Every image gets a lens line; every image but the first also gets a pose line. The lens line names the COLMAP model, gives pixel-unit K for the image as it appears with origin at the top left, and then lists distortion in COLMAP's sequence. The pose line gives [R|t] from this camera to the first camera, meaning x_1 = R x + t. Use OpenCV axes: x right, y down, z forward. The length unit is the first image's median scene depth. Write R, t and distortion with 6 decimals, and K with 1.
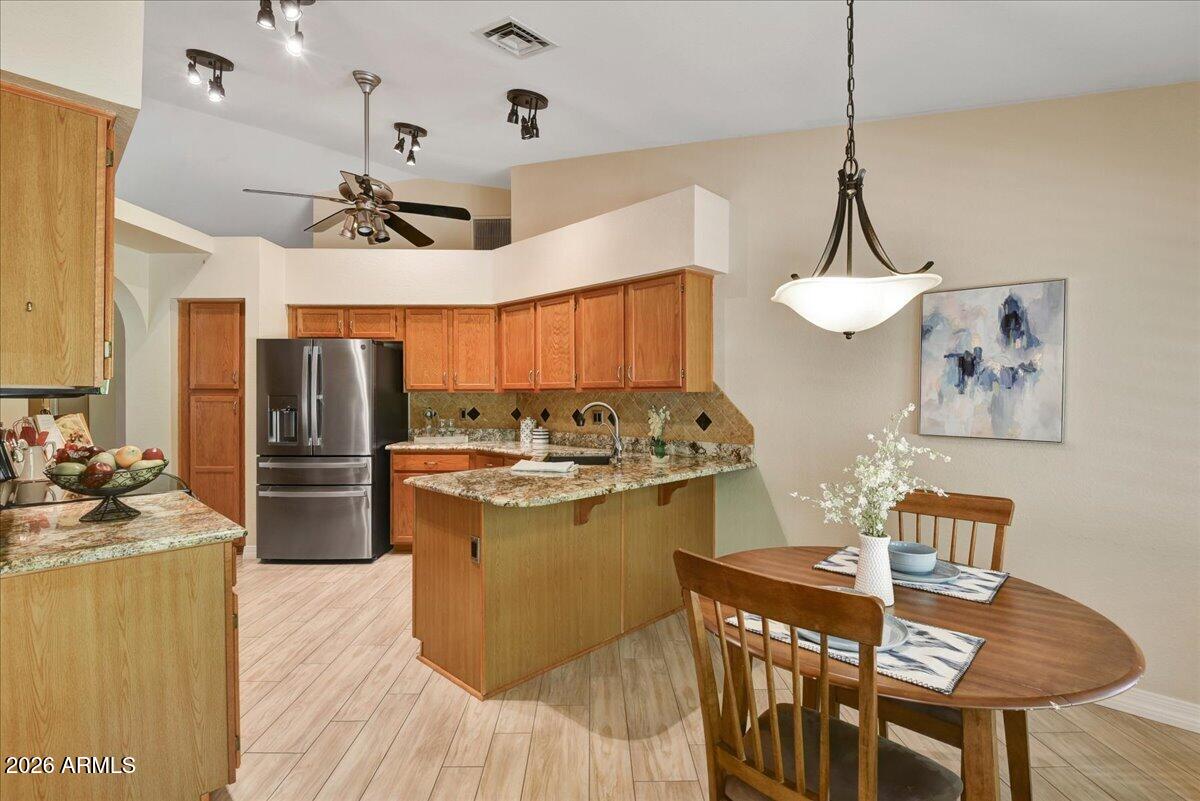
lens RADIAL K [[579.9, 0, 608.5], [0, 579.9, 393.4], [0, 0, 1]] dist [-0.005314, -0.002782]
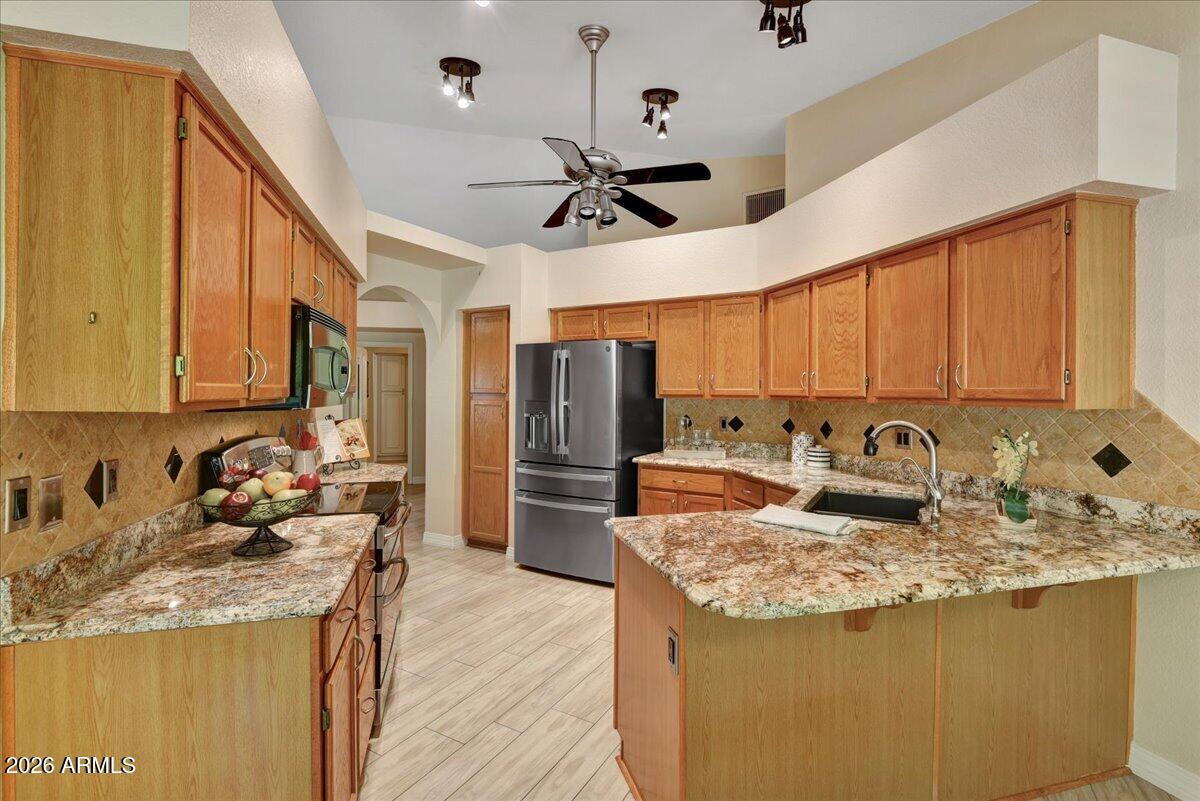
lens RADIAL K [[554.6, 0, 595.2], [0, 554.6, 395.0], [0, 0, 1]] dist [0.001103, -0.006498]
pose [[0.853196, 0.009387, -0.521507, 0.015136], [-0.003795, 0.999923, 0.011791, -0.021280], [0.521577, -0.008081, 0.853166, 0.290777]]
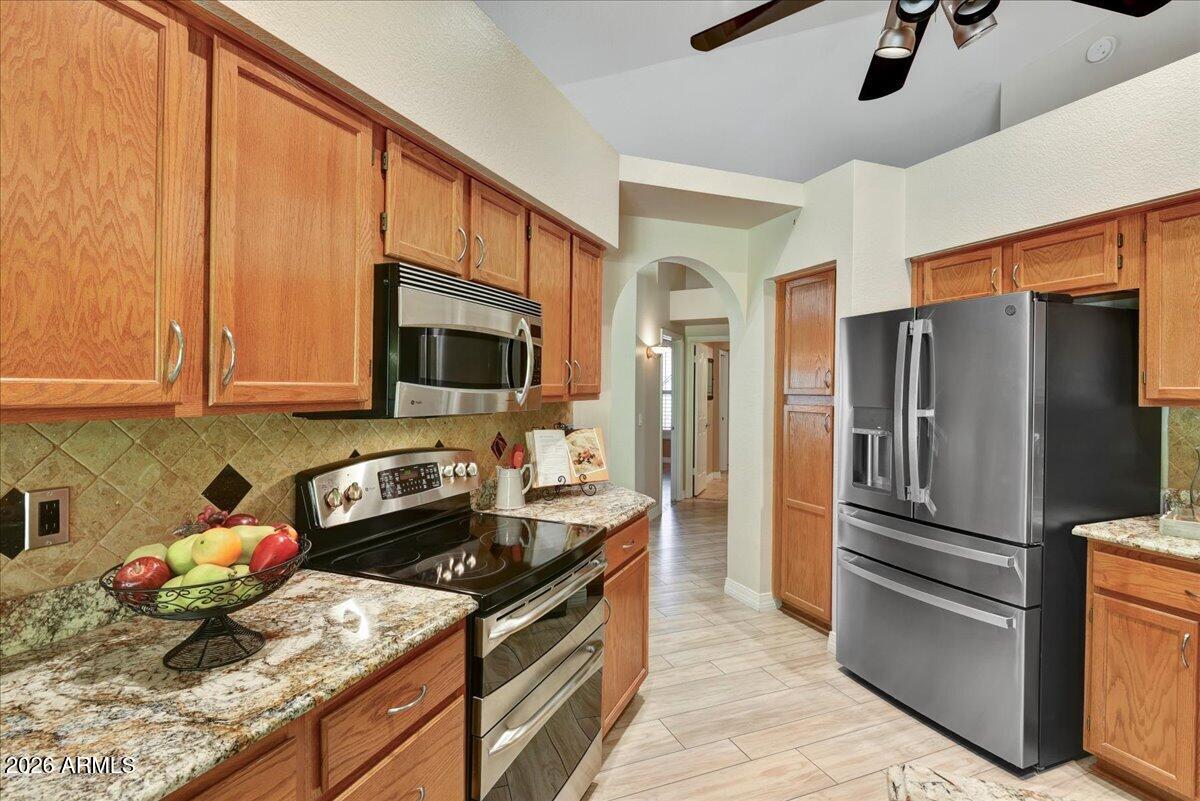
lens RADIAL K [[579.9, 0, 595.4], [0, 579.9, 392.2], [0, 0, 1]] dist [-0.005314, -0.002782]
pose [[0.345514, 0.006407, -0.938392, -0.116592], [-0.000231, 0.999977, 0.006743, -0.019879], [0.938414, -0.002113, 0.345508, 0.611213]]
